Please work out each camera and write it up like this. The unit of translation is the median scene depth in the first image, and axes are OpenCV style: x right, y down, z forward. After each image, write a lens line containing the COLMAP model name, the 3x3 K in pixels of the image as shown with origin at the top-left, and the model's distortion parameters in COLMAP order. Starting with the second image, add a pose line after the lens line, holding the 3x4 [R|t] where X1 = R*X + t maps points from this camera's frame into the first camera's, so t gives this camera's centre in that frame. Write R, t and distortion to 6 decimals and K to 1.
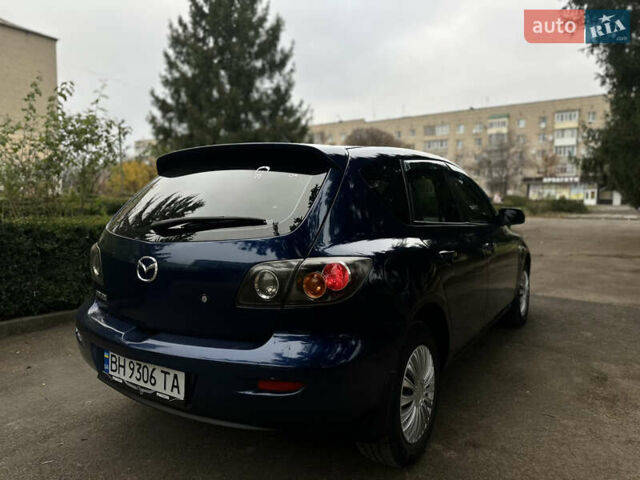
lens RADIAL K [[441.9, 0, 317.9], [0, 441.9, 239.9], [0, 0, 1]] dist [0.040618, -0.053683]
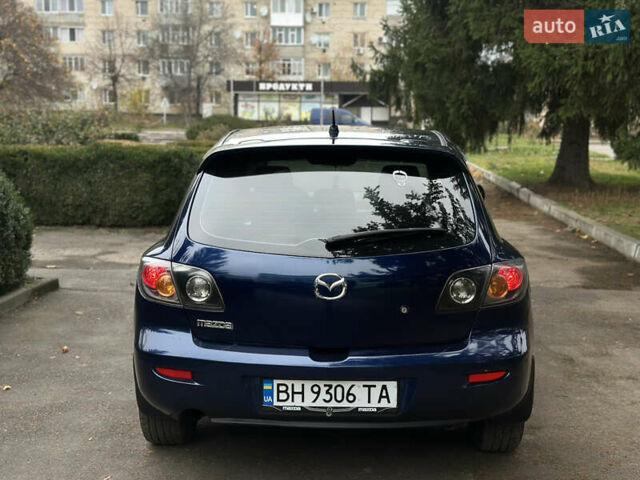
lens RADIAL K [[873.3, 0, 319.3], [0, 873.3, 241.4], [0, 0, 1]] dist [0.028850, 0.121922]
pose [[0.854492, -0.062046, 0.515746, -0.592076], [0.034918, 0.997456, 0.062146, -0.064202], [-0.518290, -0.035094, 0.854484, -0.256374]]
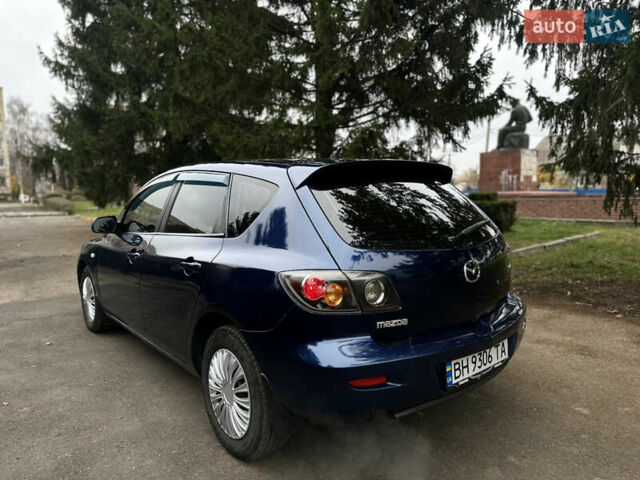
lens RADIAL K [[449.3, 0, 316.9], [0, 449.3, 239.6], [0, 0, 1]] dist [0.003542, -0.001807]
pose [[0.307999, -0.100702, 0.946042, -0.691794], [0.096429, 0.992566, 0.074260, -0.061005], [-0.946487, 0.068354, 0.315420, 0.435730]]
